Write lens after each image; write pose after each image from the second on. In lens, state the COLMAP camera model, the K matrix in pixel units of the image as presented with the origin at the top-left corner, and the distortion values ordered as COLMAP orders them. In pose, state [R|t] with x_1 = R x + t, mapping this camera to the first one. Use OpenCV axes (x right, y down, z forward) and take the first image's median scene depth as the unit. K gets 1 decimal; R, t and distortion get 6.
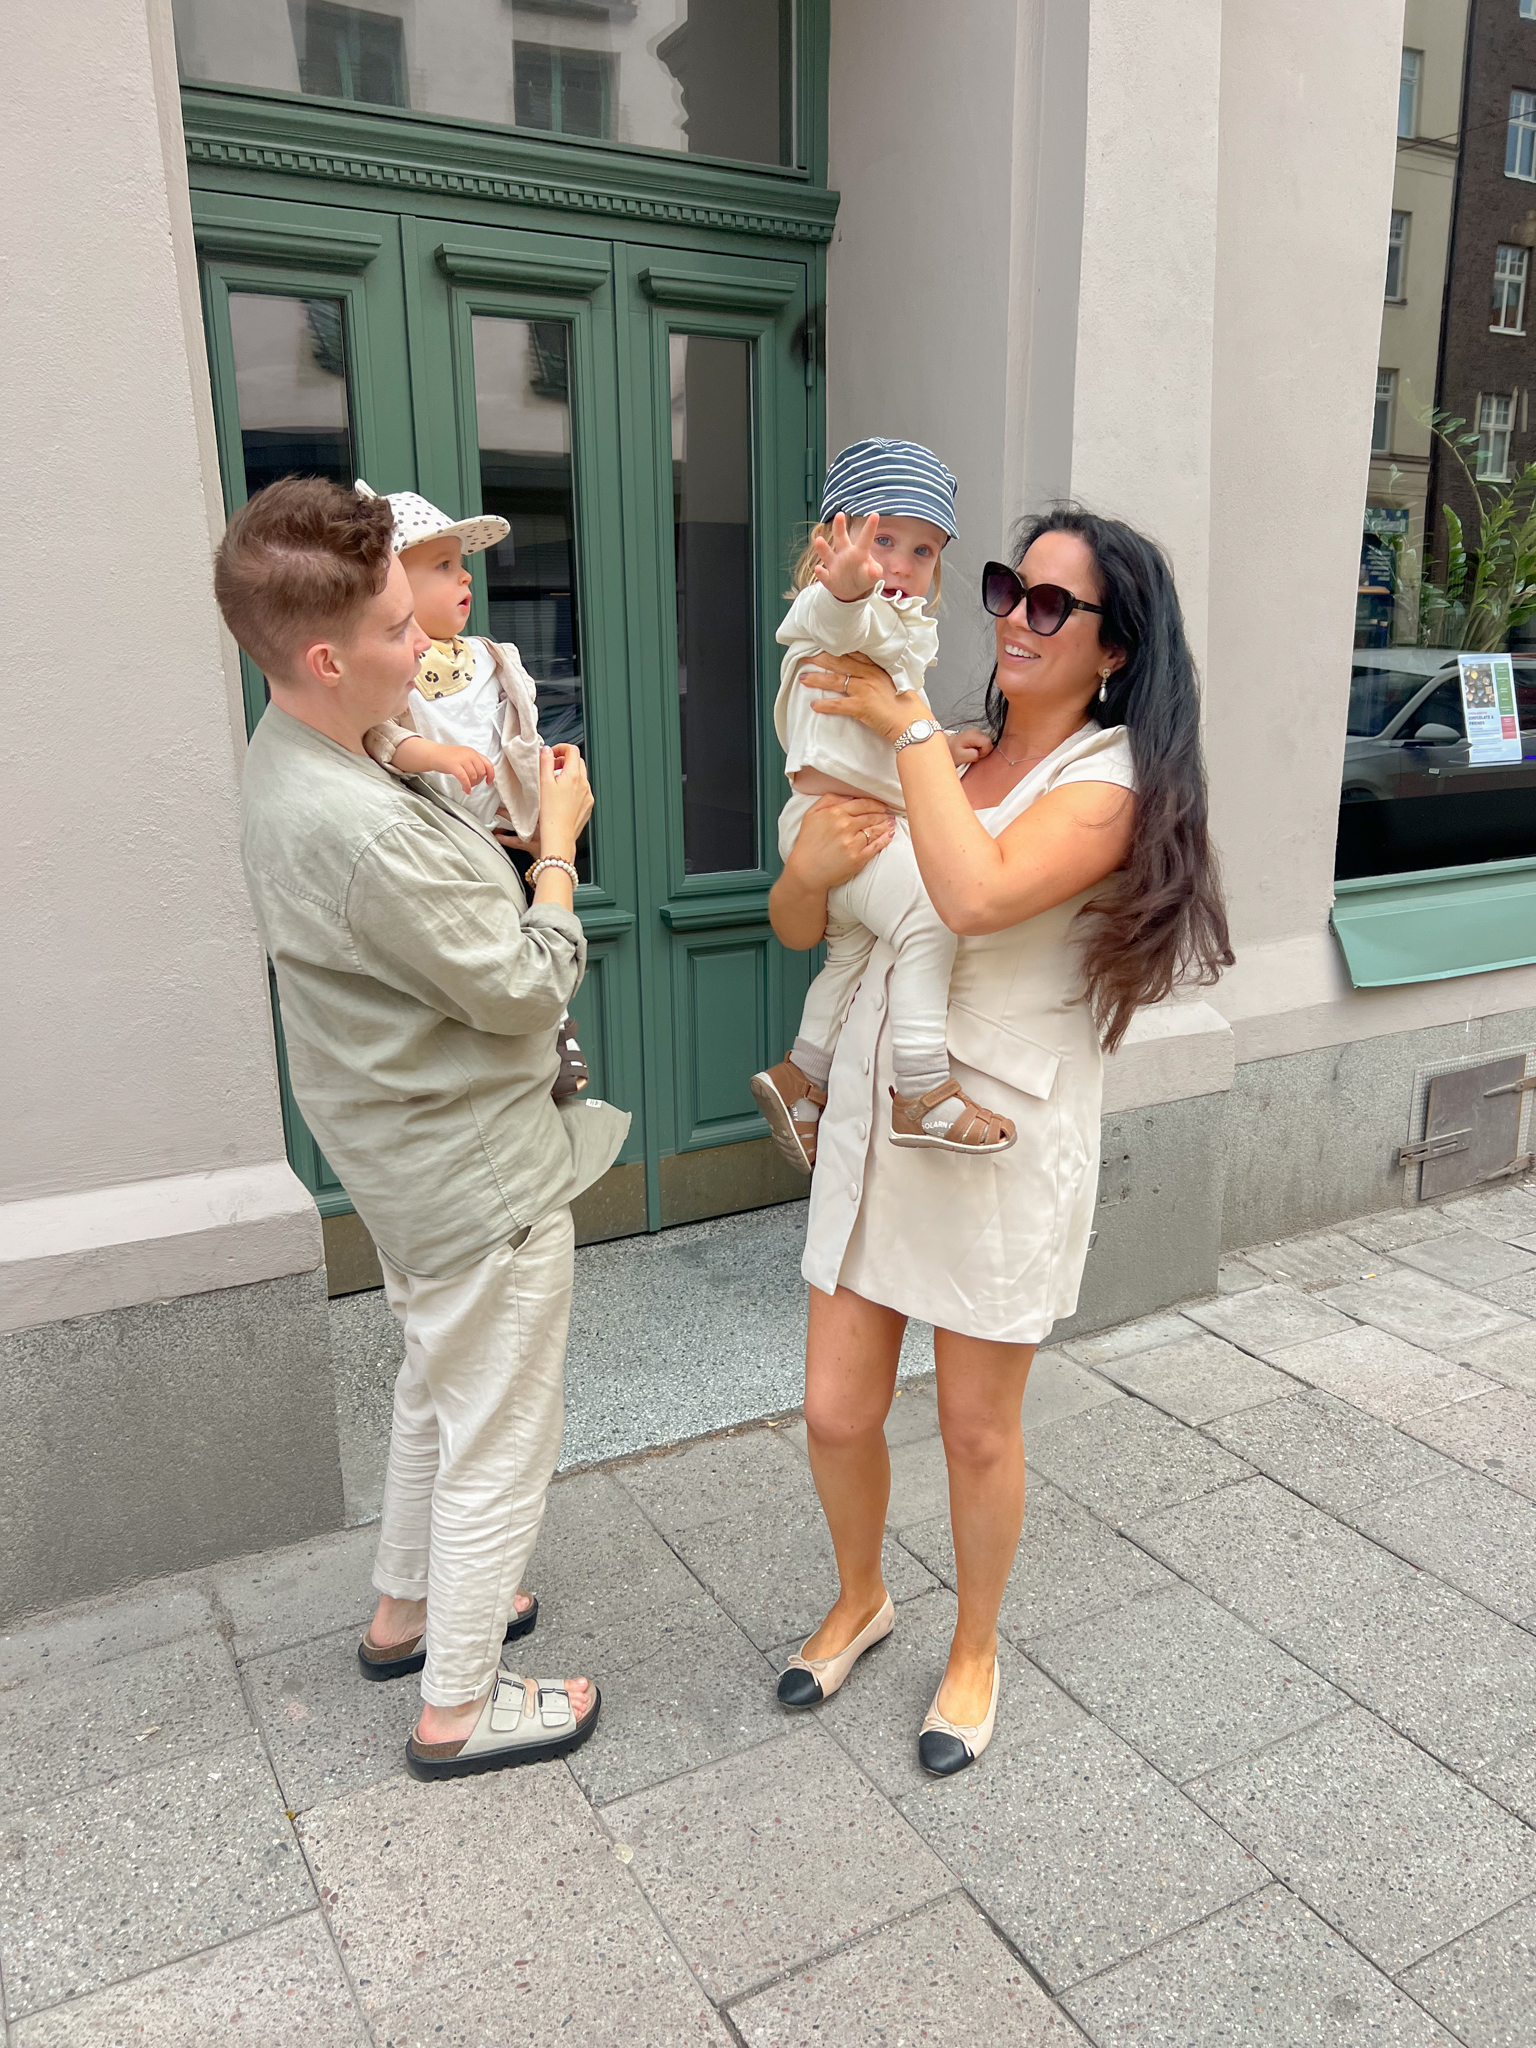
lens RADIAL K [[1556.8, 0, 777.5], [0, 1556.8, 1036.6], [0, 0, 1]] dist [0.040539, -0.047048]
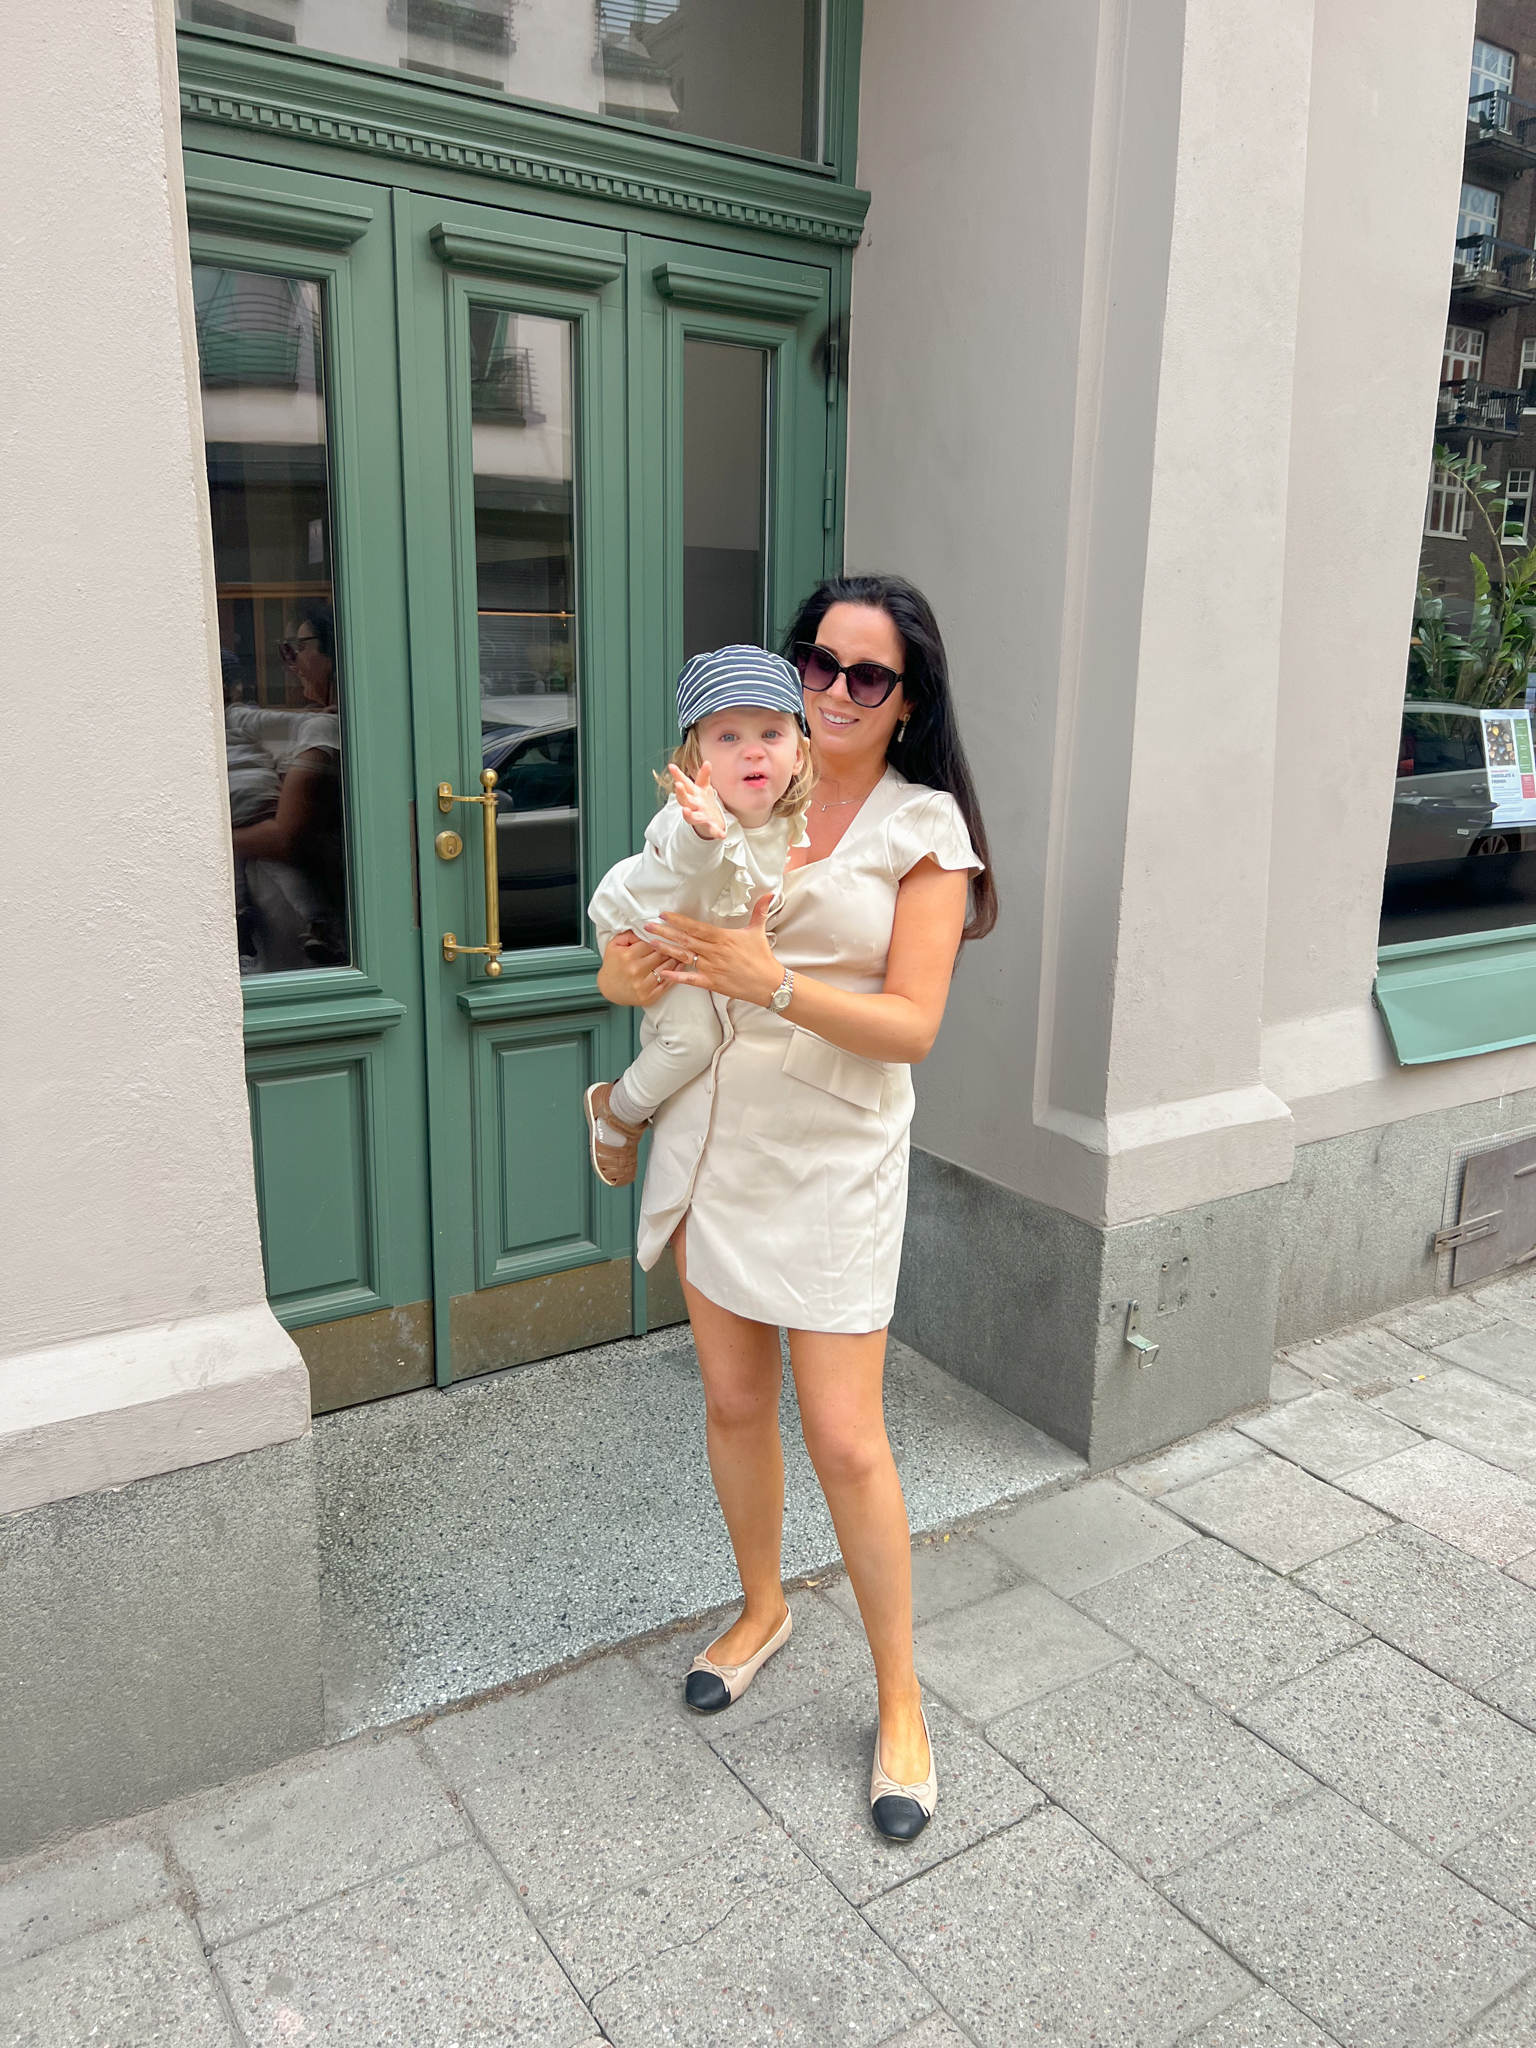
lens RADIAL K [[1556.8, 0, 774.5], [0, 1556.8, 1006.3], [0, 0, 1]] dist [0.040539, -0.047048]
pose [[0.996532, 0.007930, 0.082834, -0.098819], [-0.005275, 0.999467, -0.032220, -0.042988], [-0.083046, 0.031671, 0.996042, 0.130947]]
